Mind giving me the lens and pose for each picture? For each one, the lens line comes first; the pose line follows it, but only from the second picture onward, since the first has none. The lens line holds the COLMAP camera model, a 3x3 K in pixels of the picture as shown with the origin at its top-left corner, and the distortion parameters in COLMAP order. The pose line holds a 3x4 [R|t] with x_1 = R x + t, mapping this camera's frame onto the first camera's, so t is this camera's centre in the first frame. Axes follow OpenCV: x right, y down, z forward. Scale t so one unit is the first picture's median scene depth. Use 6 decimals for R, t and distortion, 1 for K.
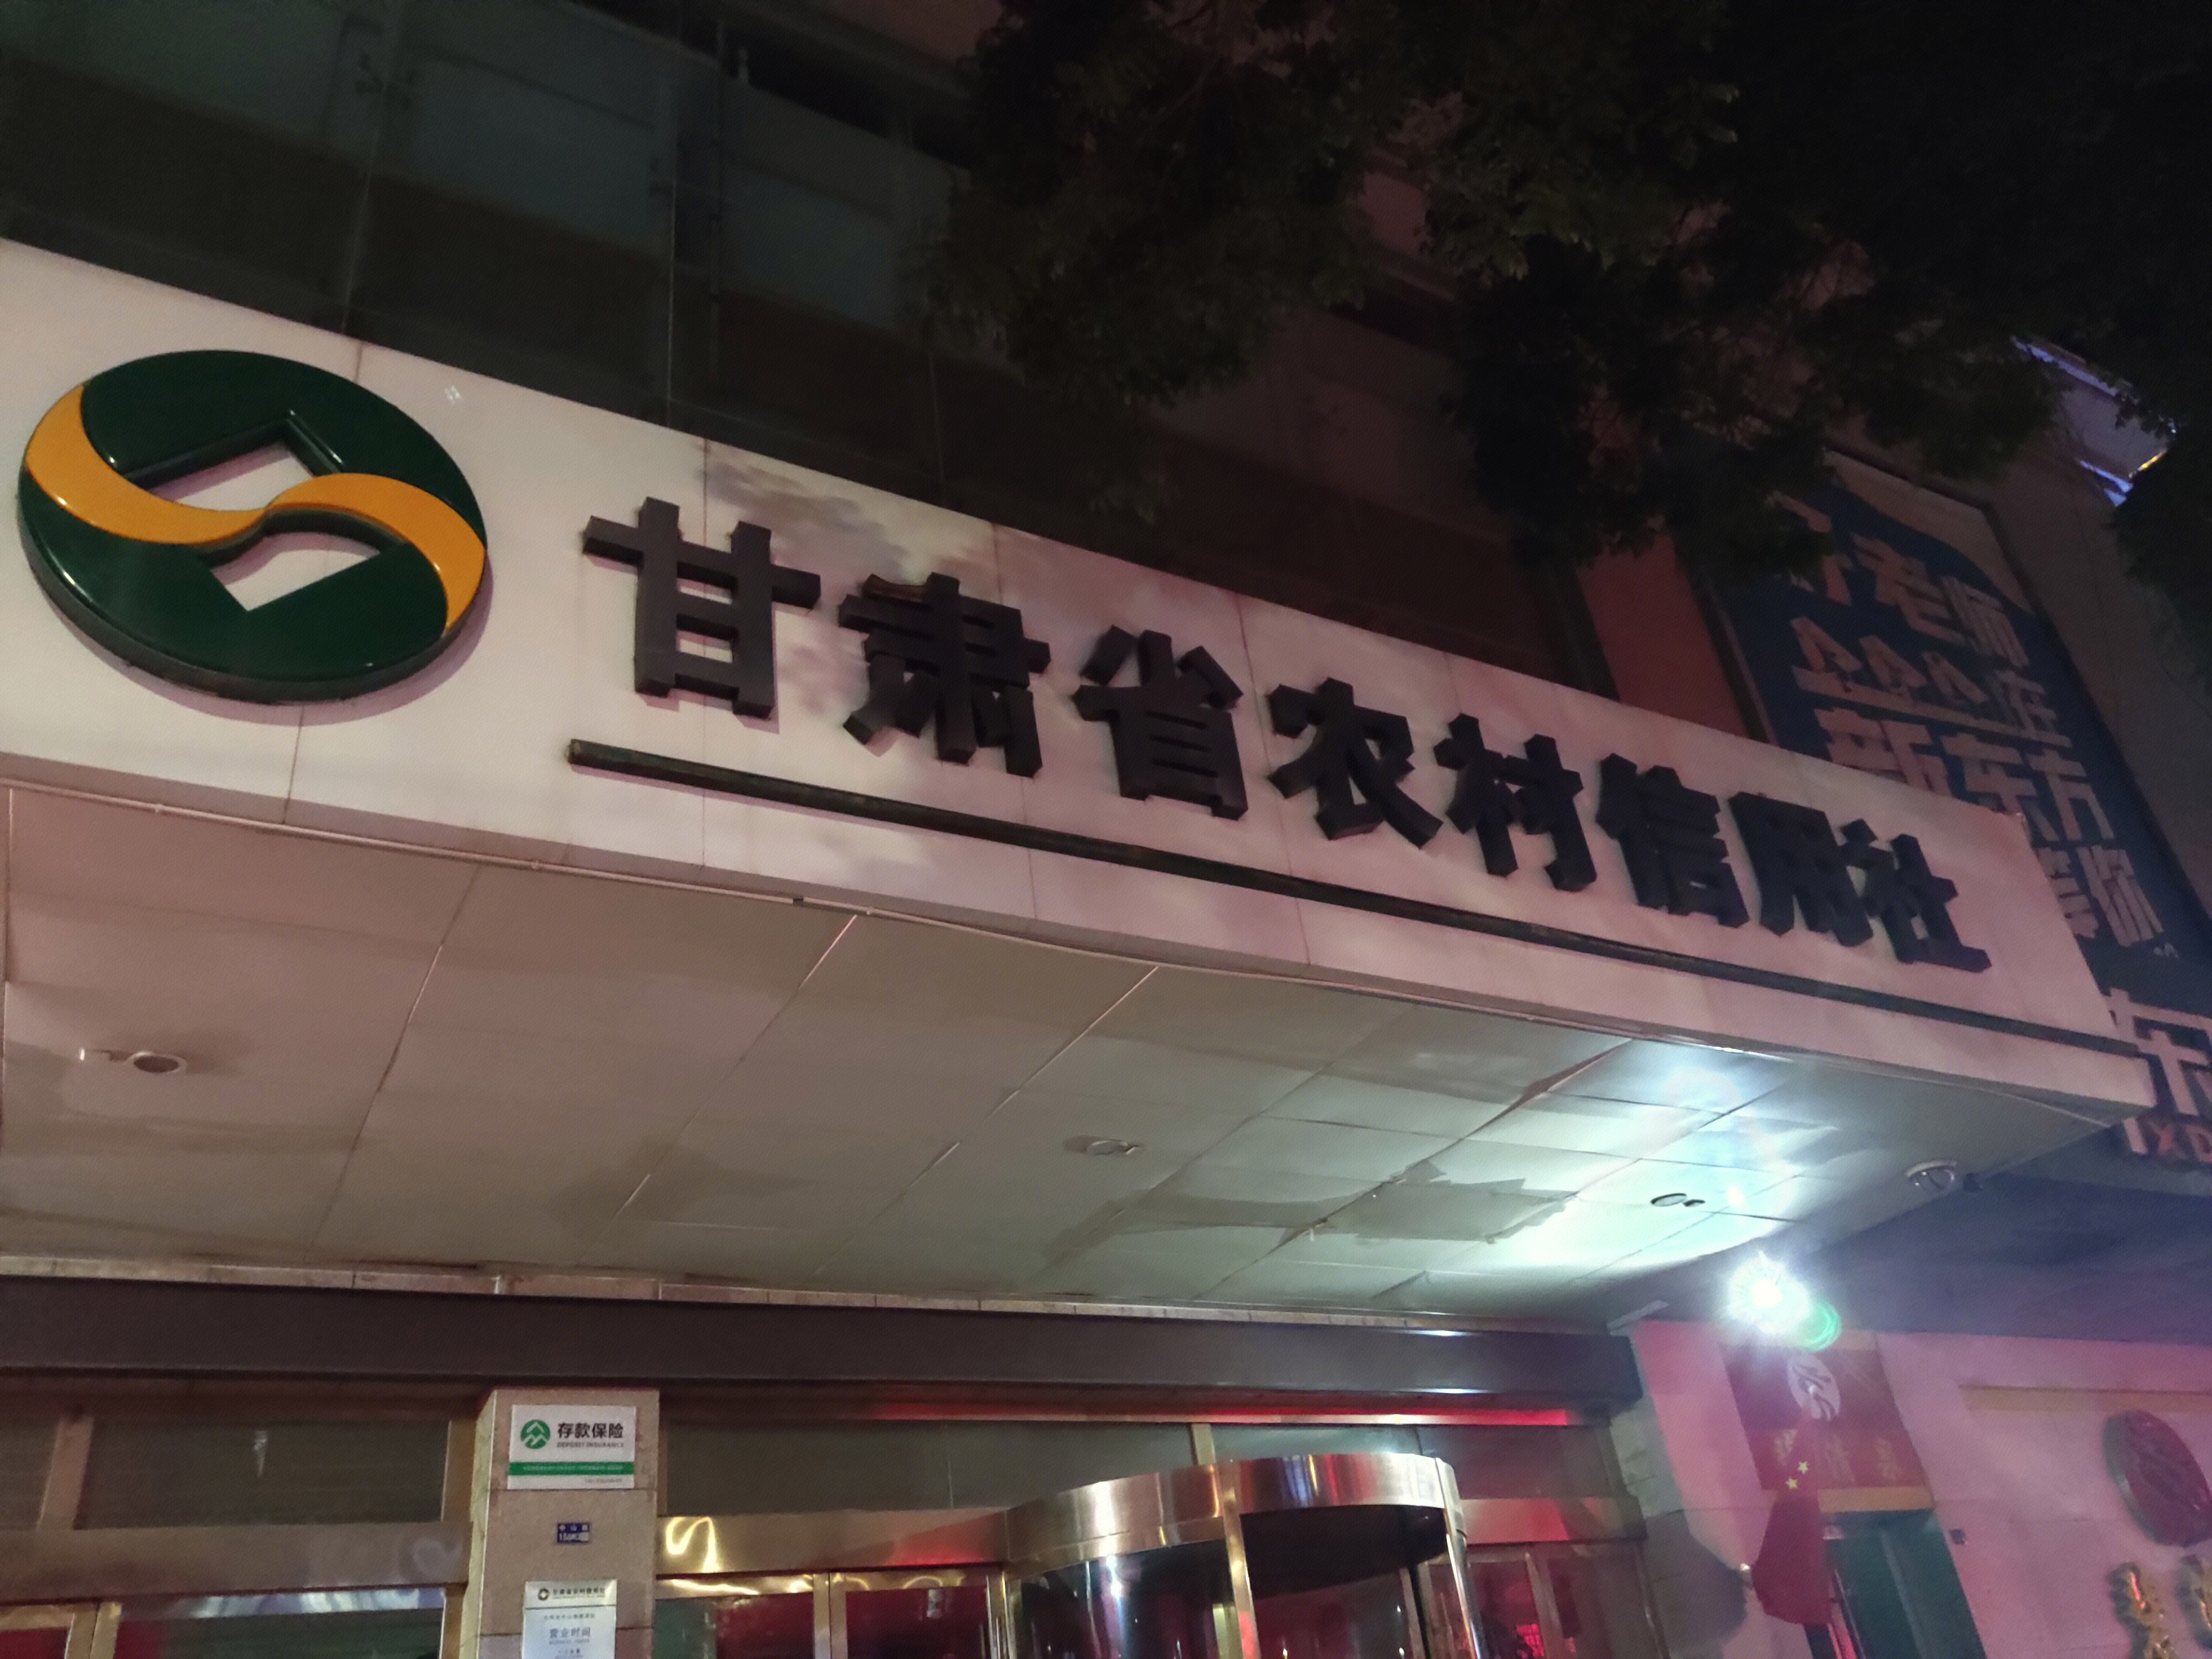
lens RADIAL K [[1709.1, 0, 1106.0], [0, 1709.1, 829.5], [0, 0, 1]] dist [-0.004364, -0.004113]
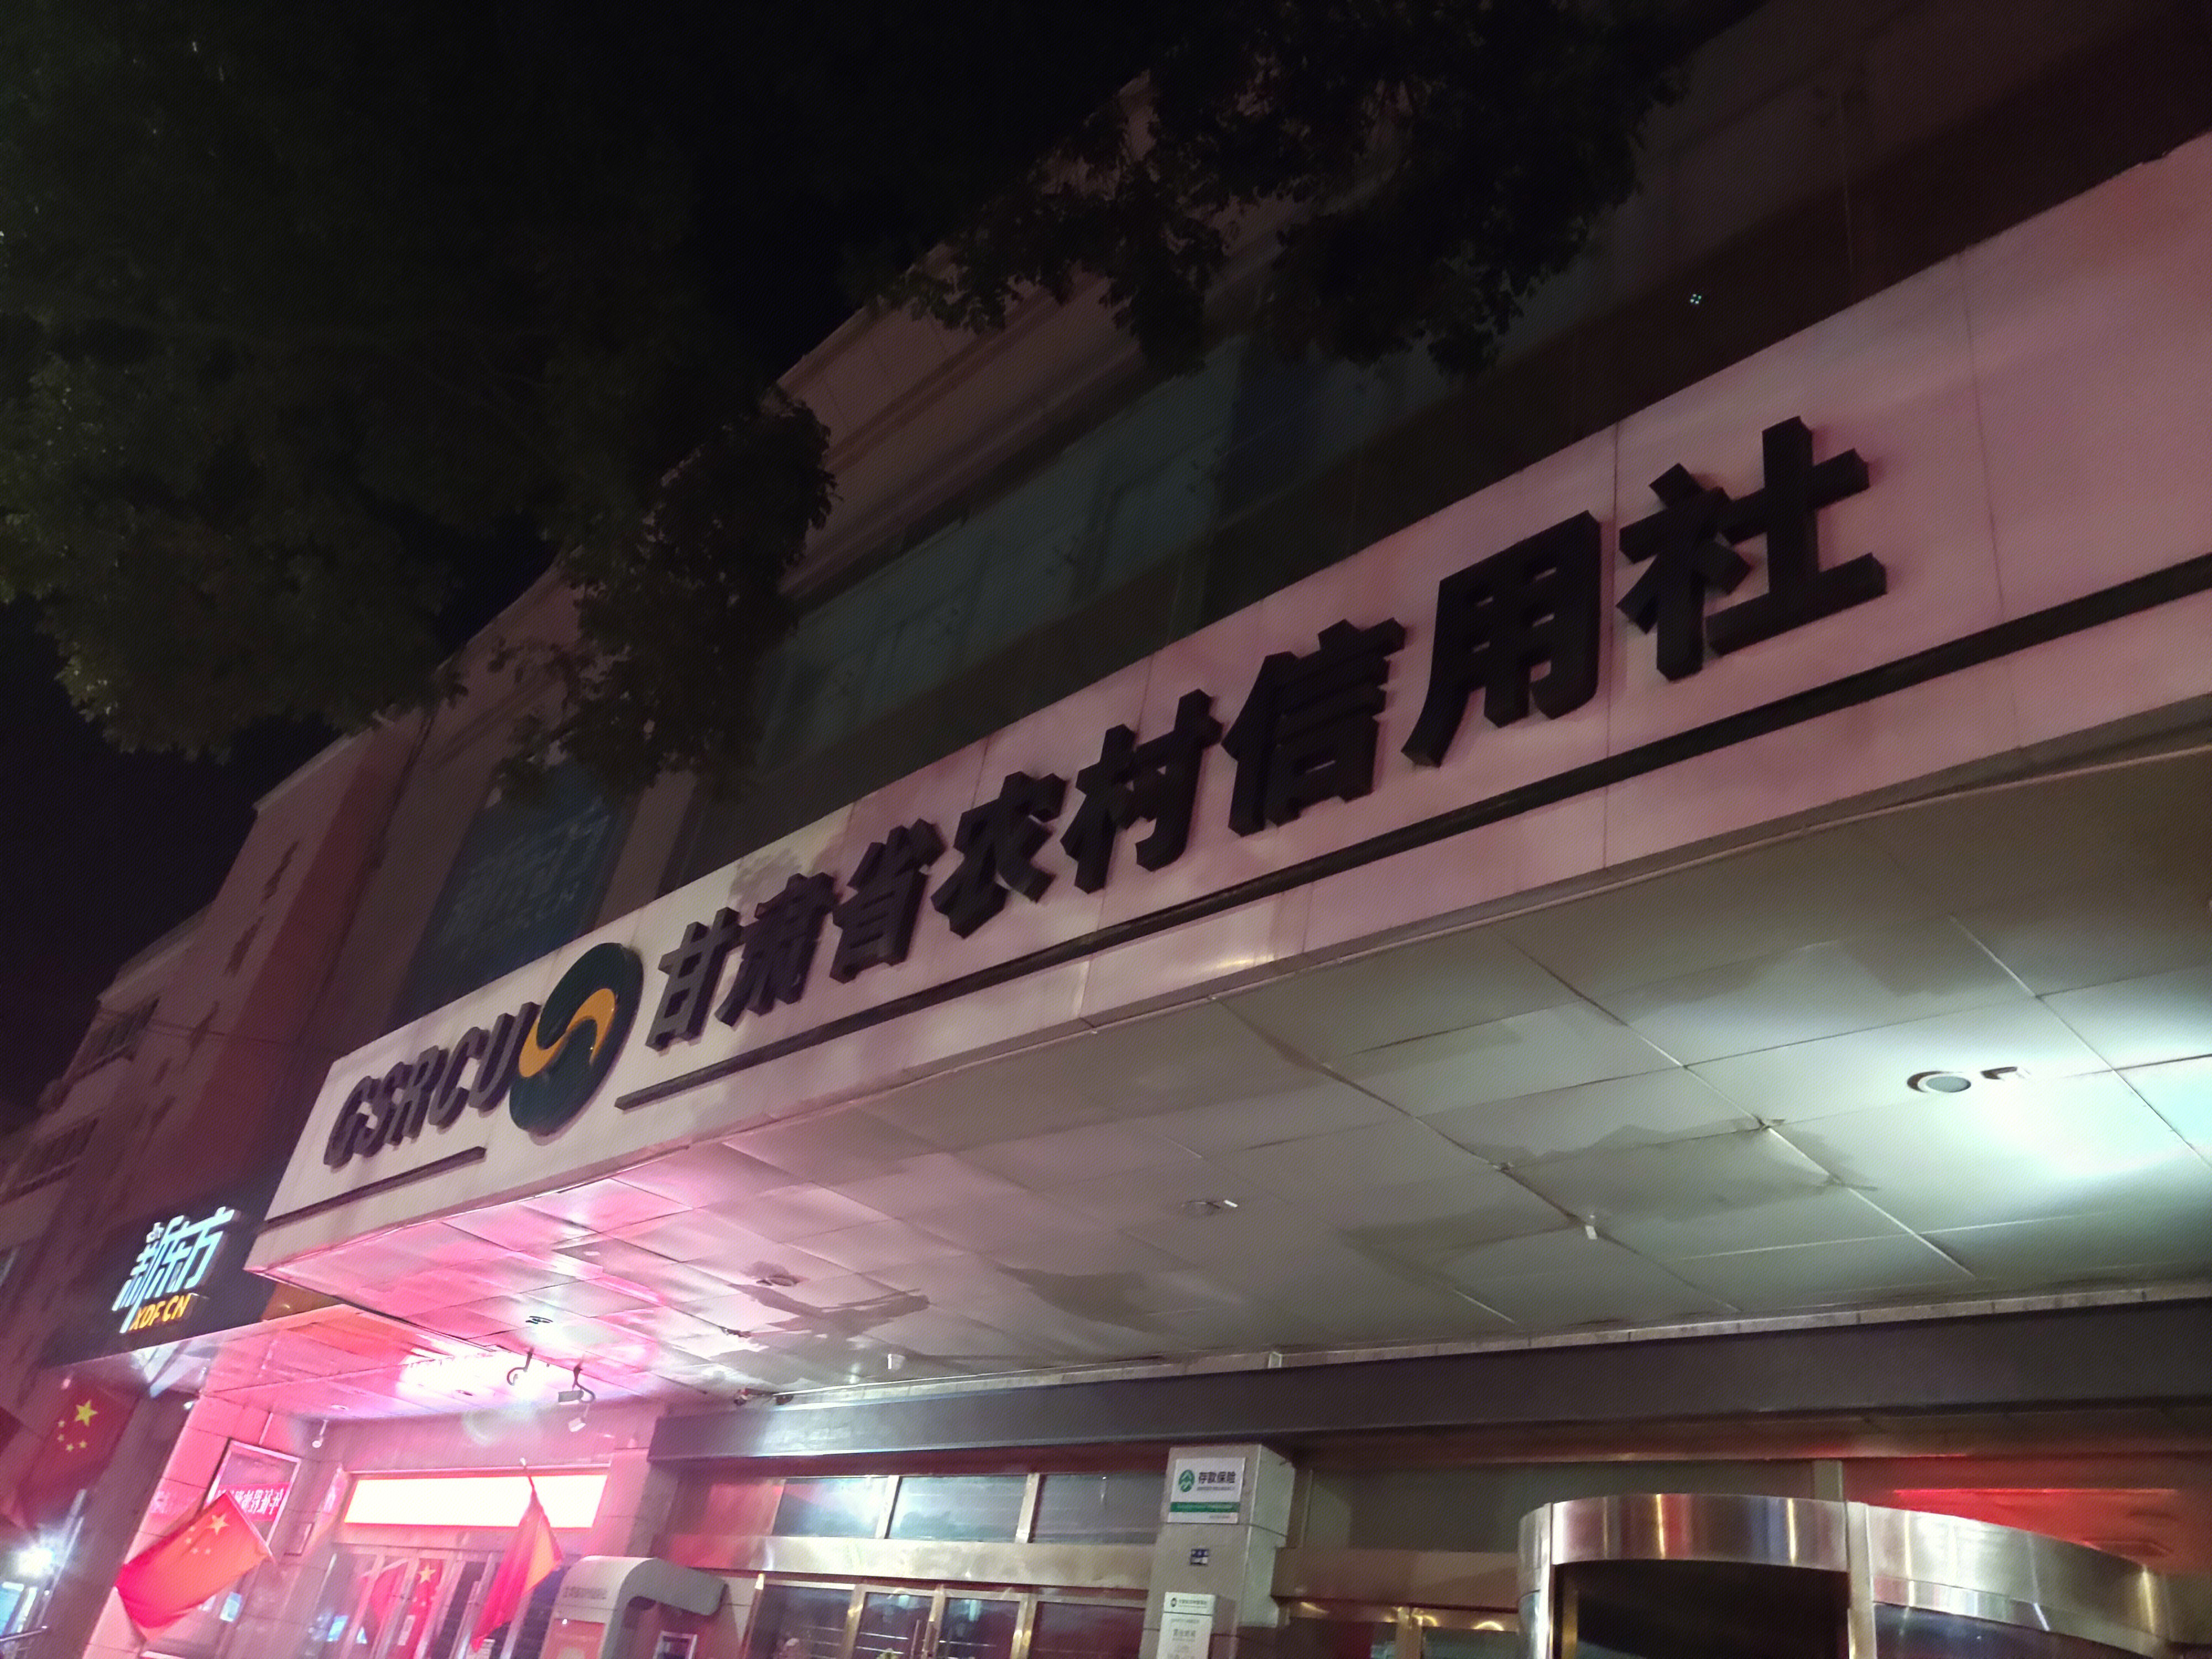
lens RADIAL K [[1650.5, 0, 1106.0], [0, 1650.5, 829.5], [0, 0, 1]] dist [-0.006409, -0.002985]
pose [[0.216656, -0.364286, -0.905735, 0.980554], [0.329439, 0.900632, -0.283430, 0.236595], [0.918983, -0.236978, 0.315137, 0.646590]]
